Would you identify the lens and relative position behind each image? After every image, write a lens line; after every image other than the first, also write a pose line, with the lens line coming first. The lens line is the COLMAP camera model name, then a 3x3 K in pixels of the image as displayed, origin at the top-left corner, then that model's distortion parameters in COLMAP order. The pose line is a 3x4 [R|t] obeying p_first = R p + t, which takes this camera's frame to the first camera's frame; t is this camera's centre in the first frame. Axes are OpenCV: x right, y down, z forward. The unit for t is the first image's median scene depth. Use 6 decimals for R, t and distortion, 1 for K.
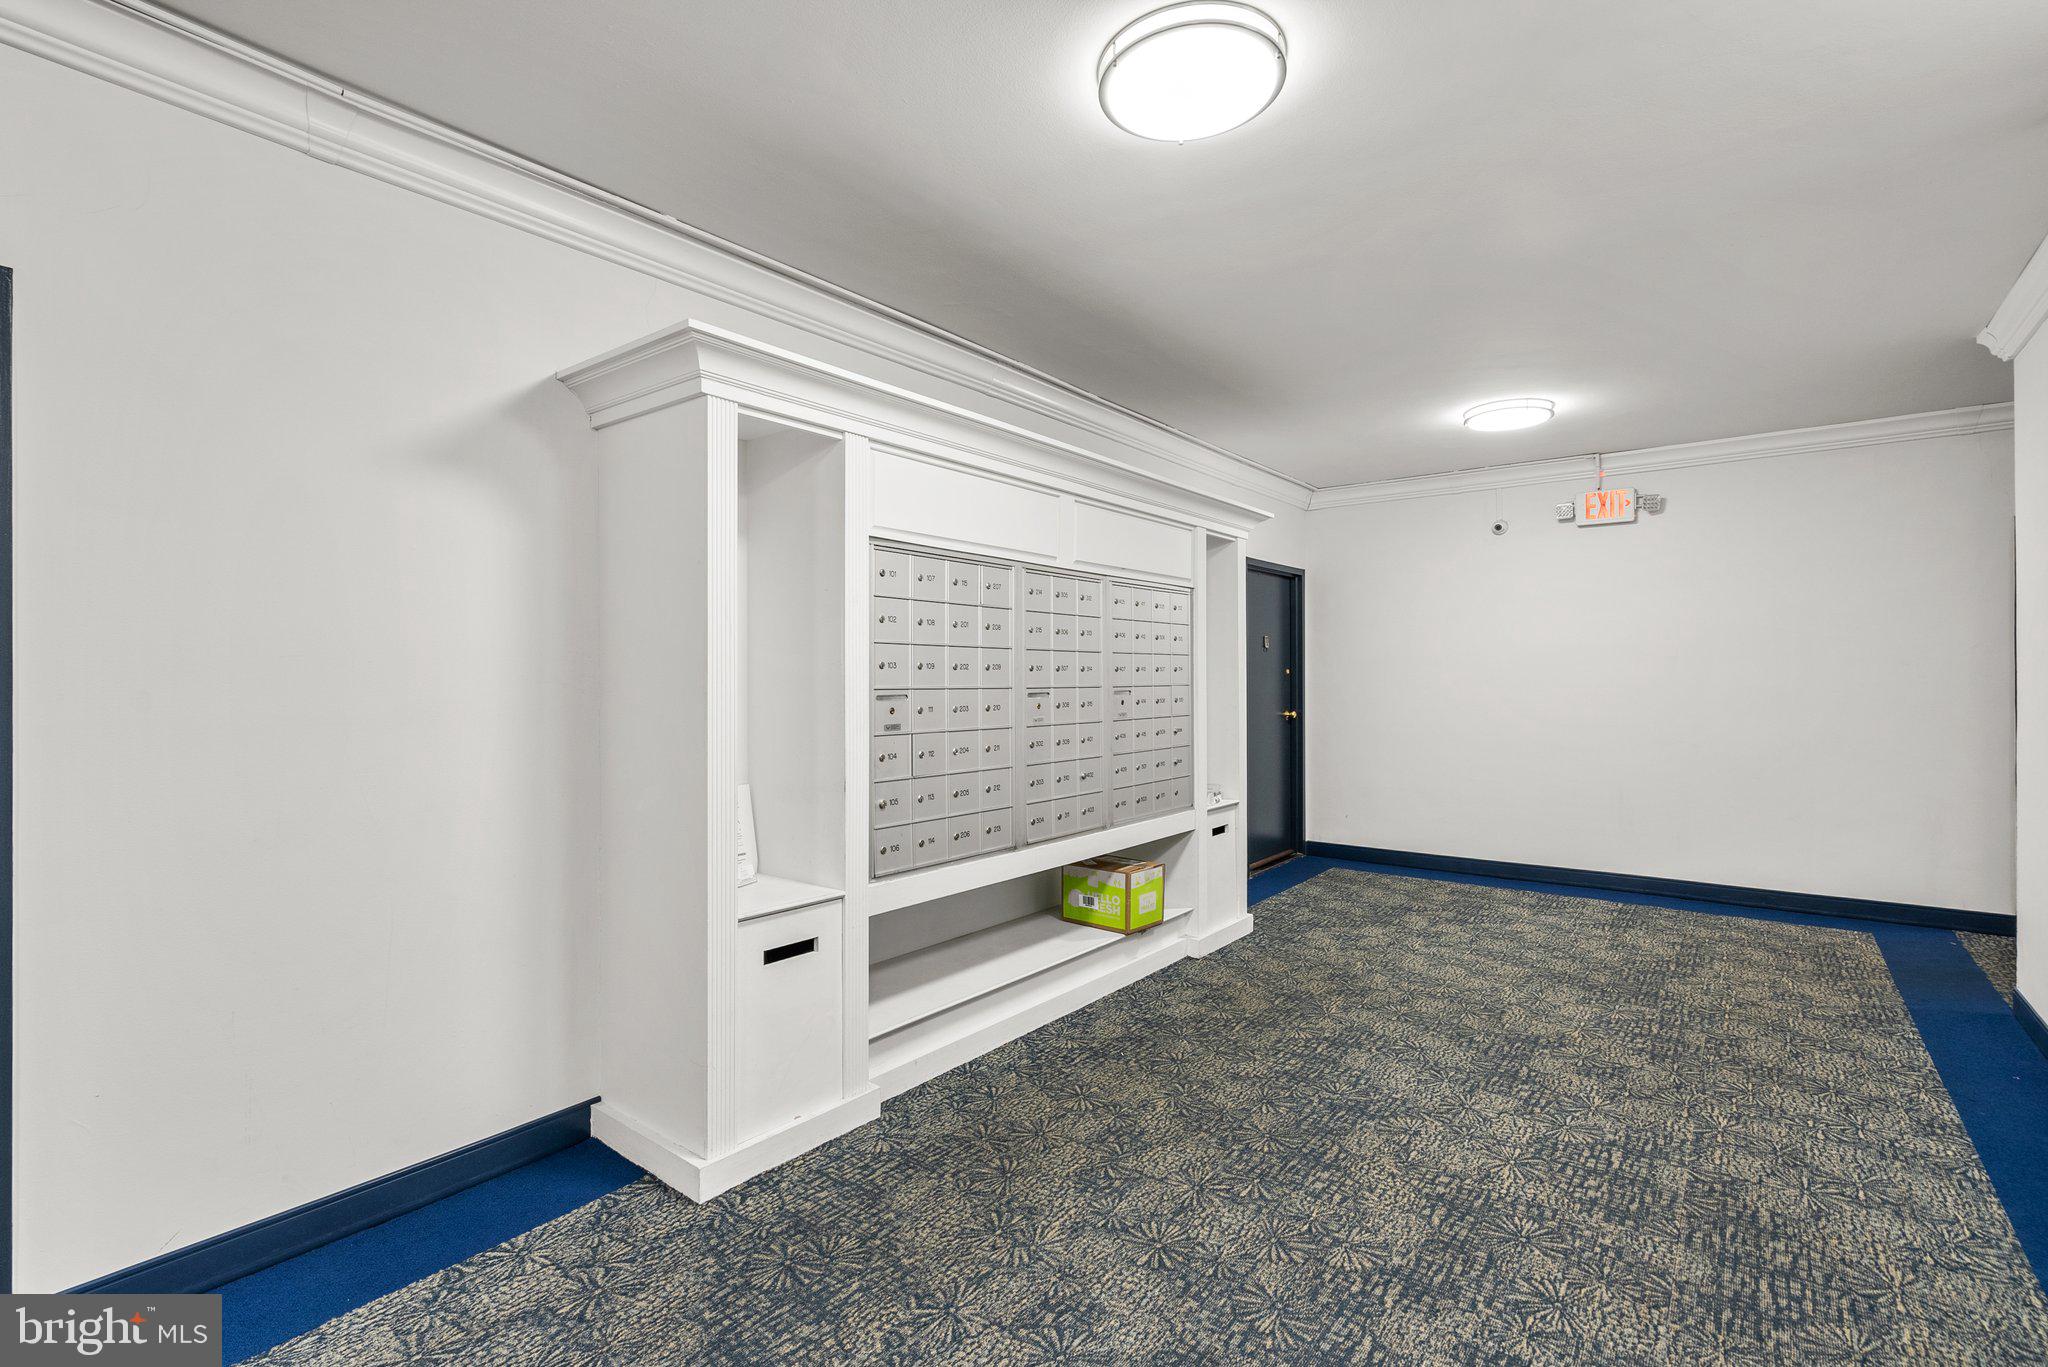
lens RADIAL K [[944.7, 0, 1015.5], [0, 944.7, 702.3], [0, 0, 1]] dist [-0.004489, 0.000503]
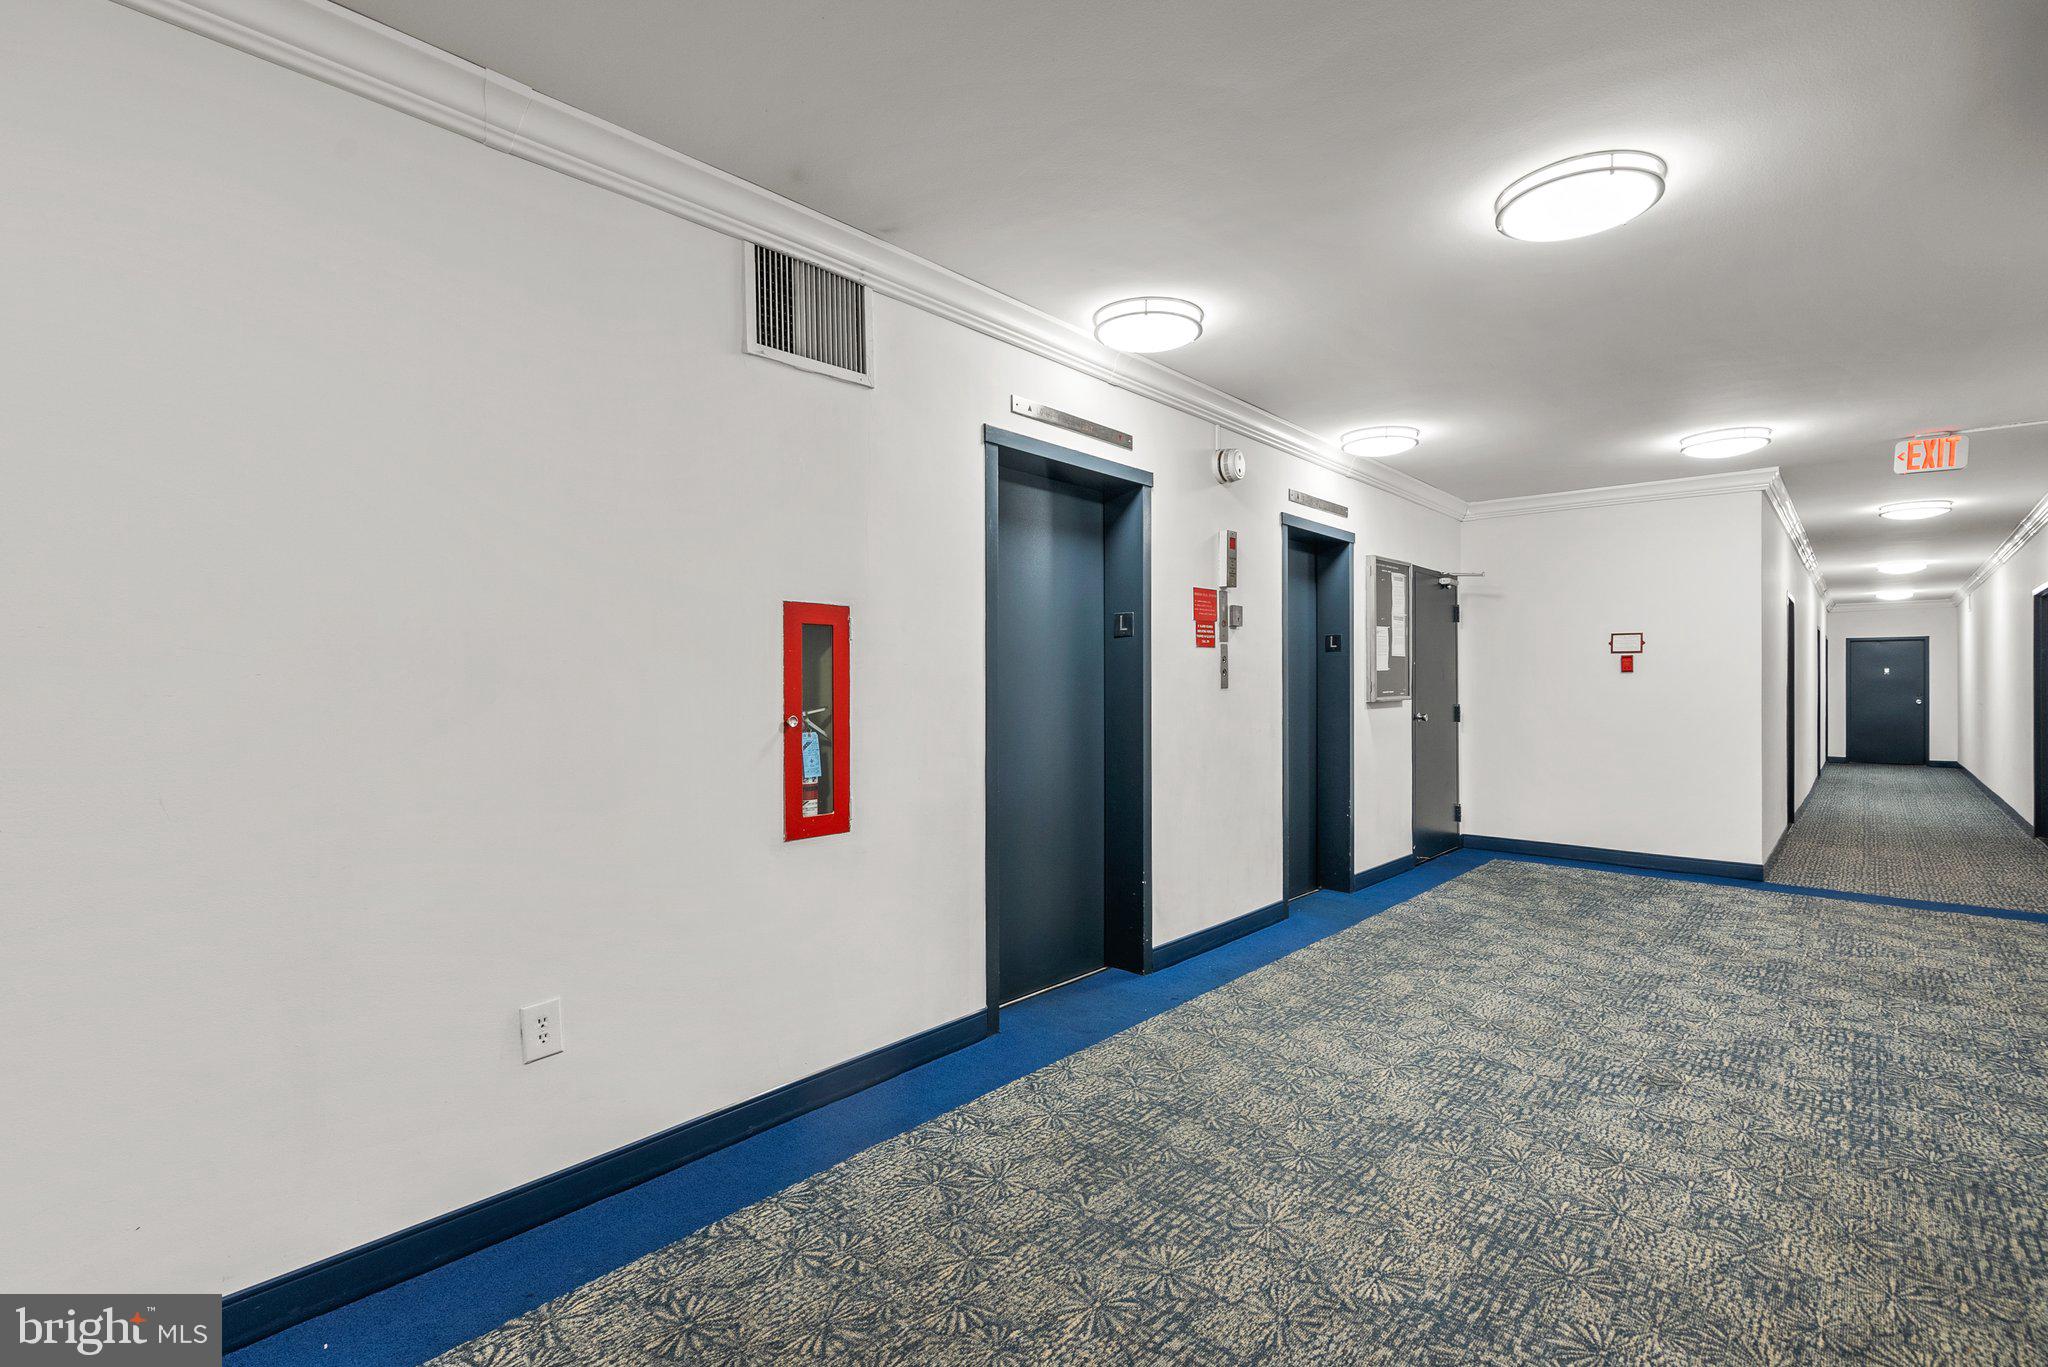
lens RADIAL K [[943.0, 0, 1018.2], [0, 943.0, 654.5], [0, 0, 1]] dist [-0.002530, 0.001007]
pose [[-0.997577, 0.007924, 0.069121, 0.745374], [0.007342, 0.999935, -0.008667, -0.046974], [-0.069185, -0.008139, -0.997571, 2.041244]]
